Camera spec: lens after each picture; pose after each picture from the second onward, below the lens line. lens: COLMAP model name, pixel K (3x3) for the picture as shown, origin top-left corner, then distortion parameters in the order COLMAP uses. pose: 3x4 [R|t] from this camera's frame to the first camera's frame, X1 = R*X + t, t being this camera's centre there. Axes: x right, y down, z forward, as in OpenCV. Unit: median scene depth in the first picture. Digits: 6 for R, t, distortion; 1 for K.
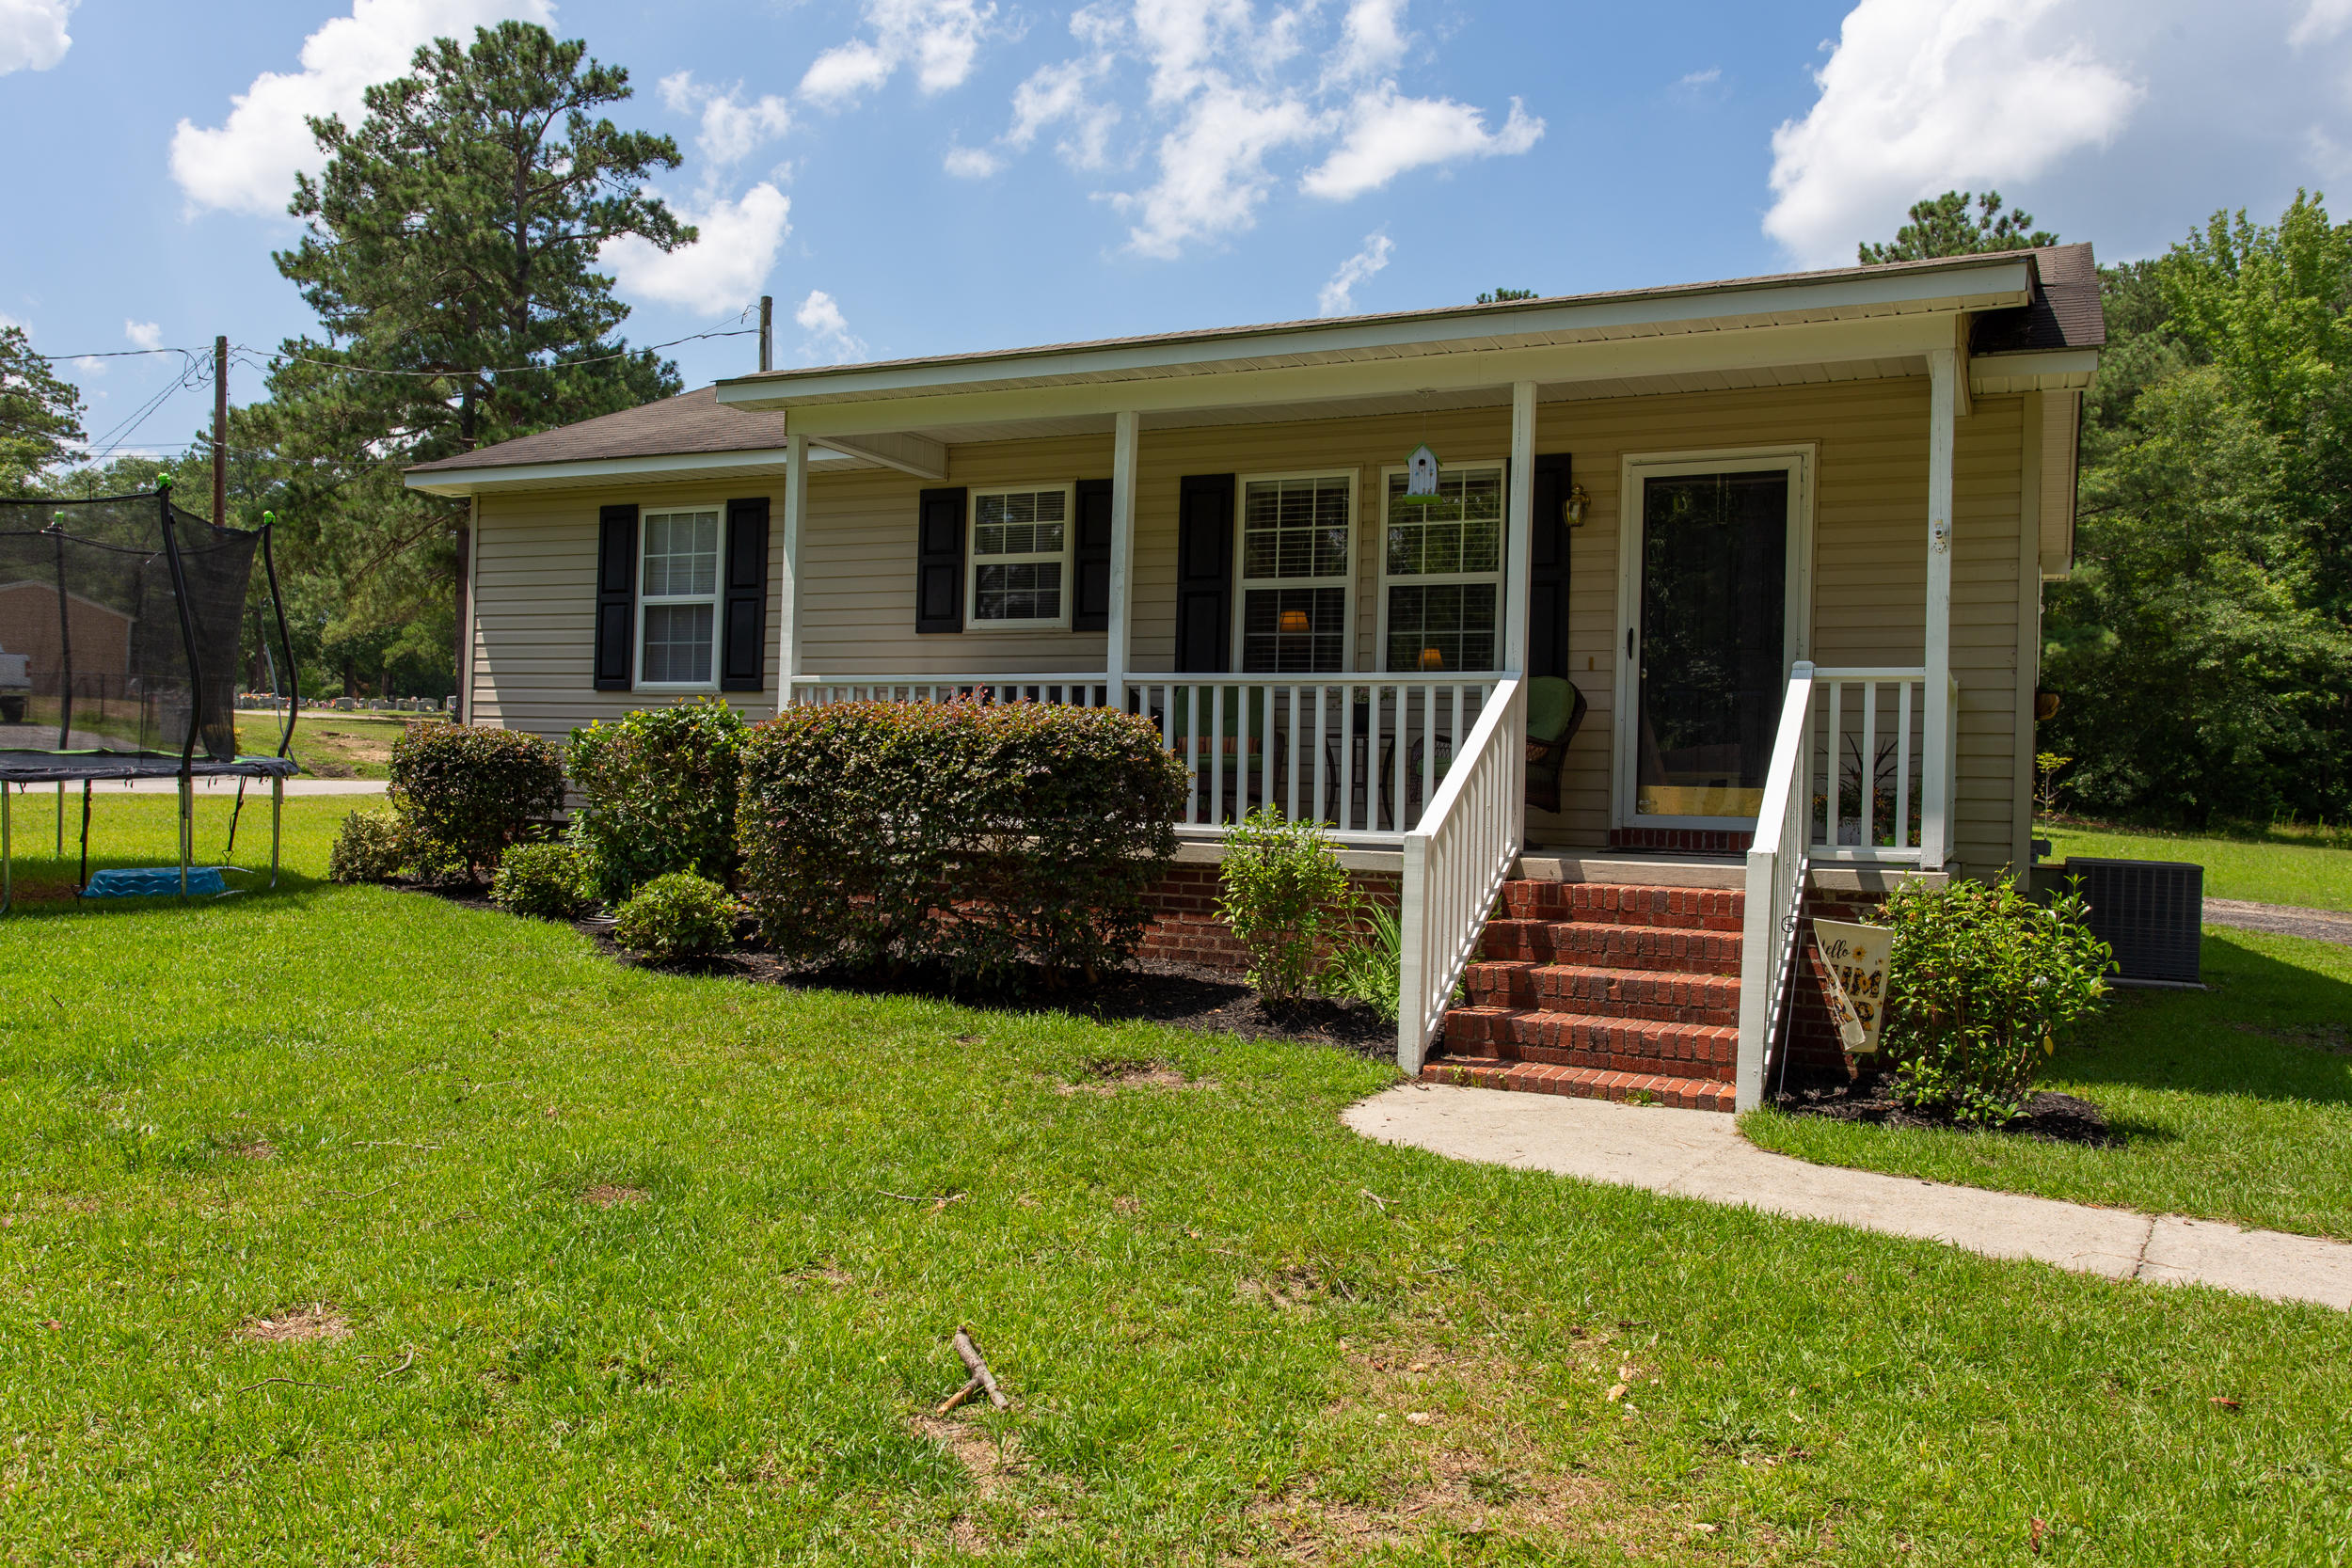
lens RADIAL K [[1779.7, 0, 1154.8], [0, 1779.7, 777.8], [0, 0, 1]] dist [0.000742, 0.003771]
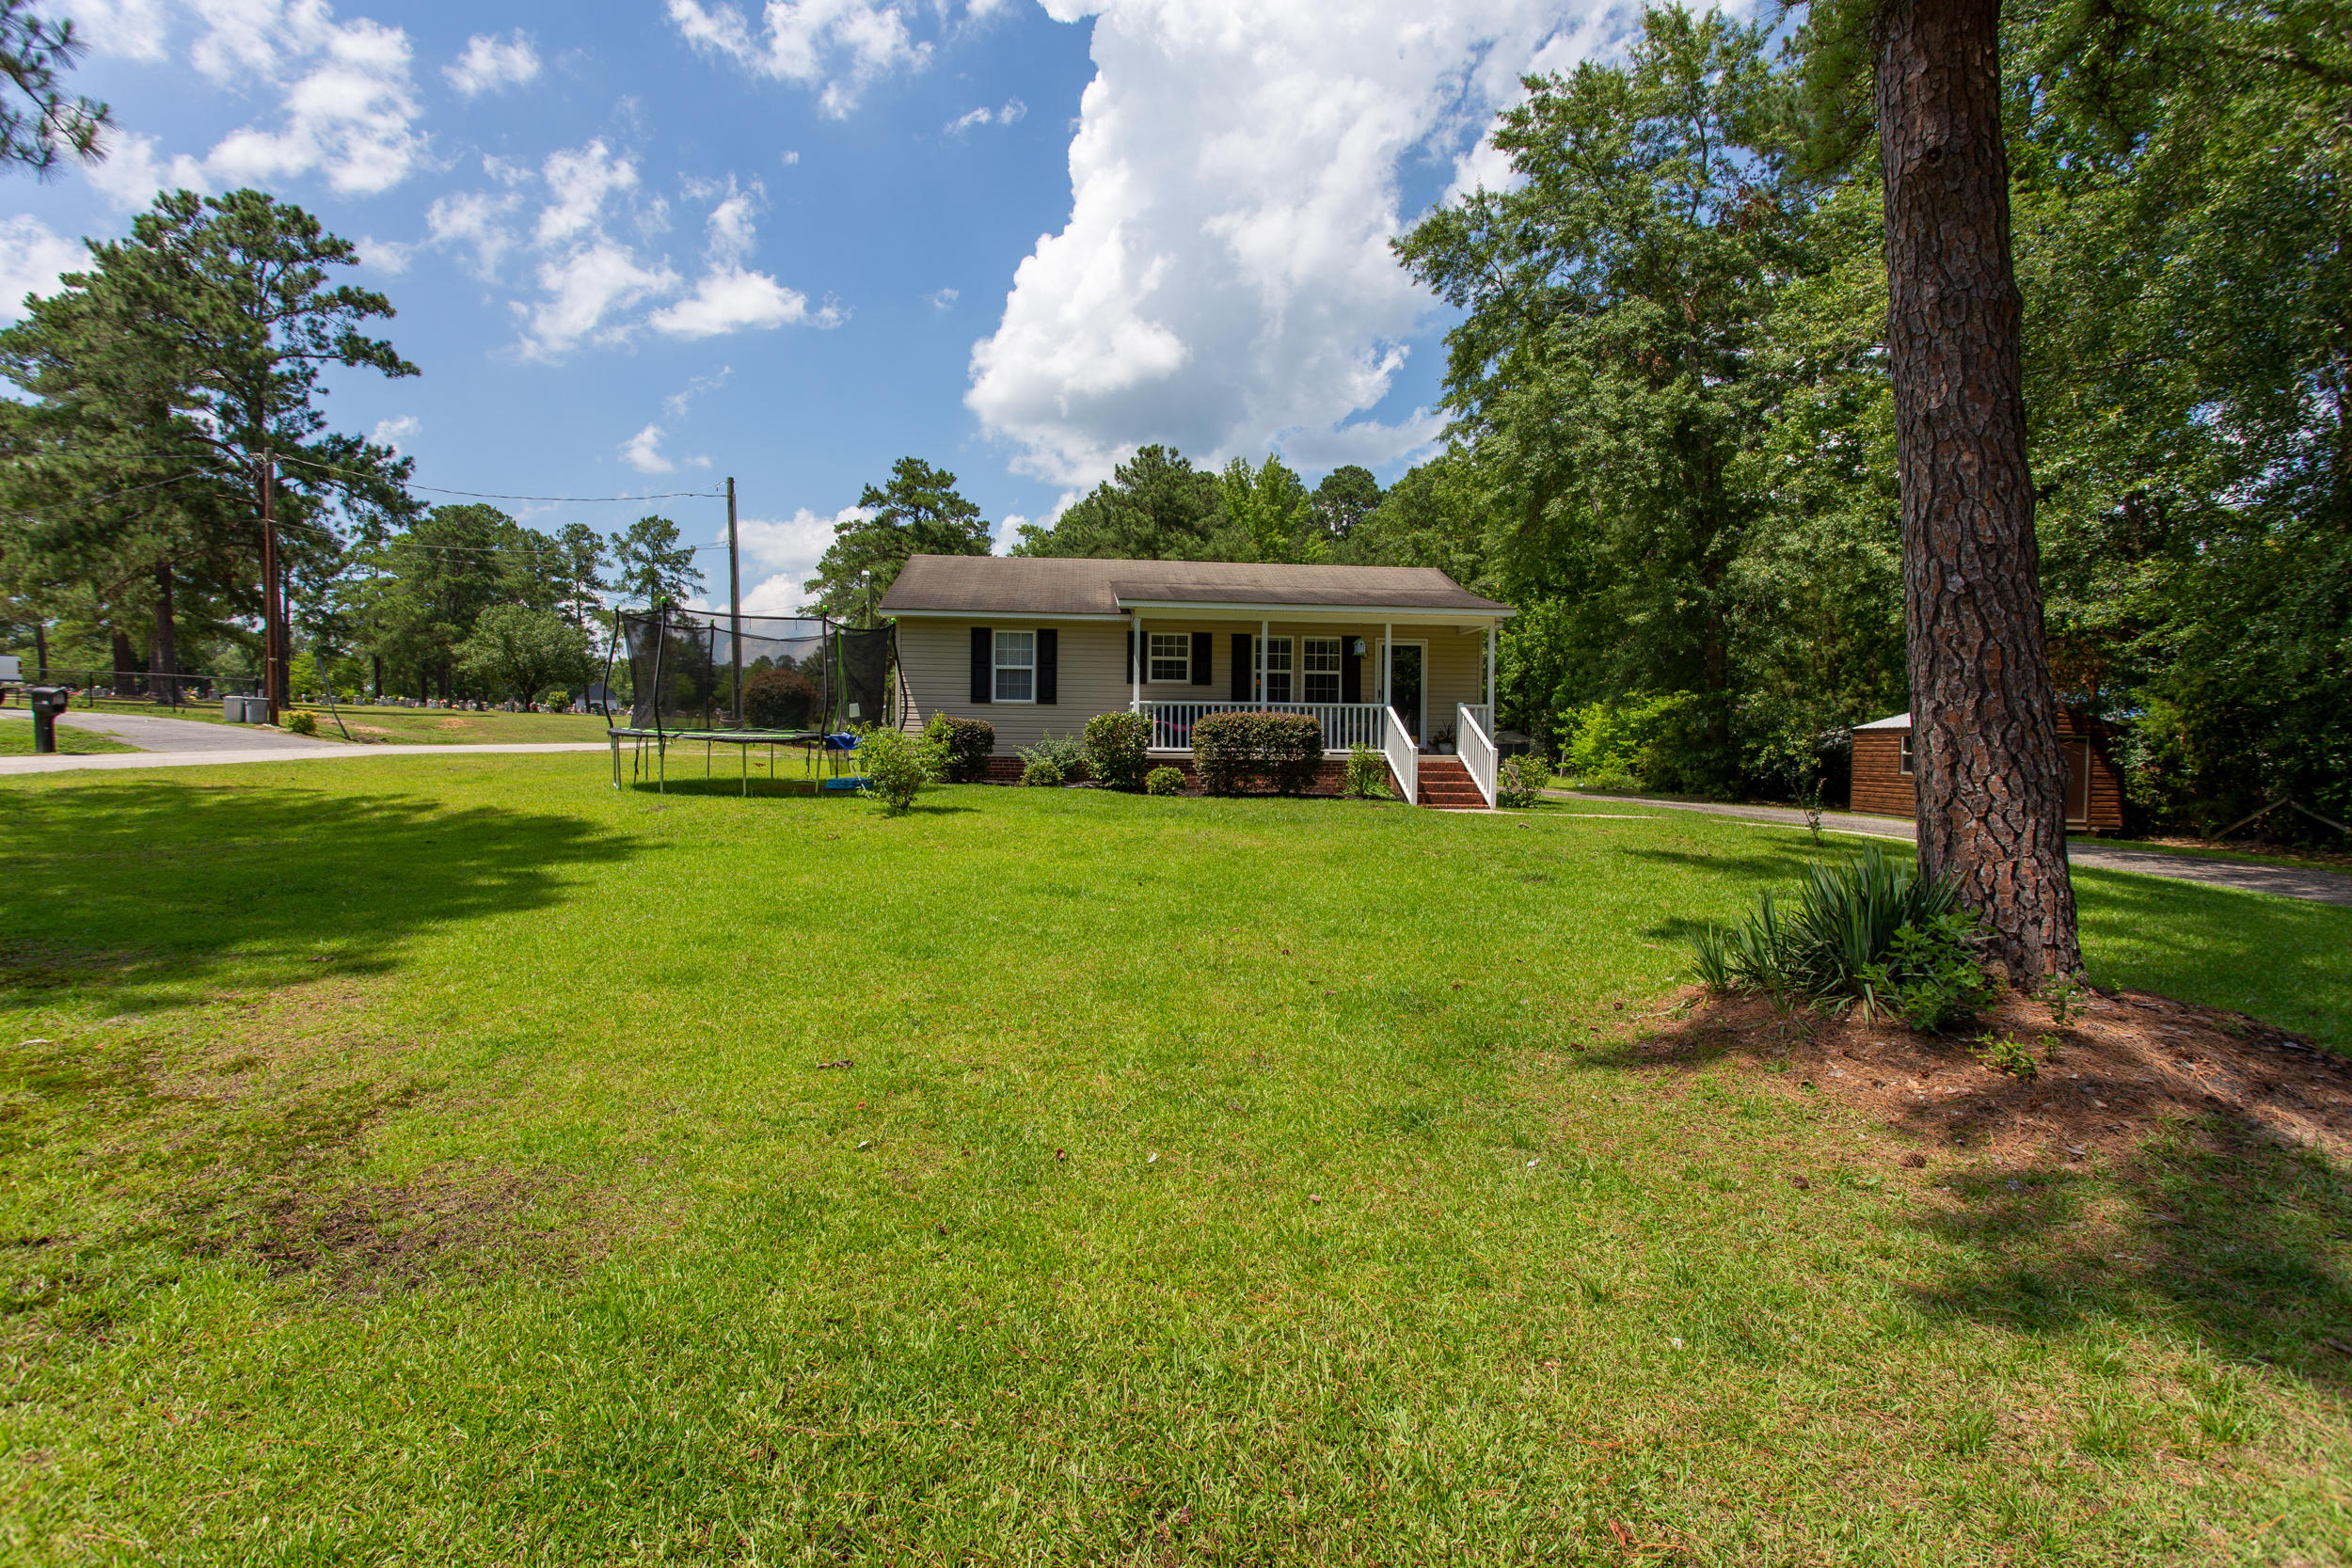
lens RADIAL K [[1118.1, 0, 1171.4], [0, 1118.1, 795.9], [0, 0, 1]] dist [0.002086, 0.000399]
pose [[0.854351, -0.038996, 0.518232, -1.036854], [0.011584, 0.998362, 0.056027, -0.004160], [-0.519567, -0.041864, 0.853403, -0.551654]]
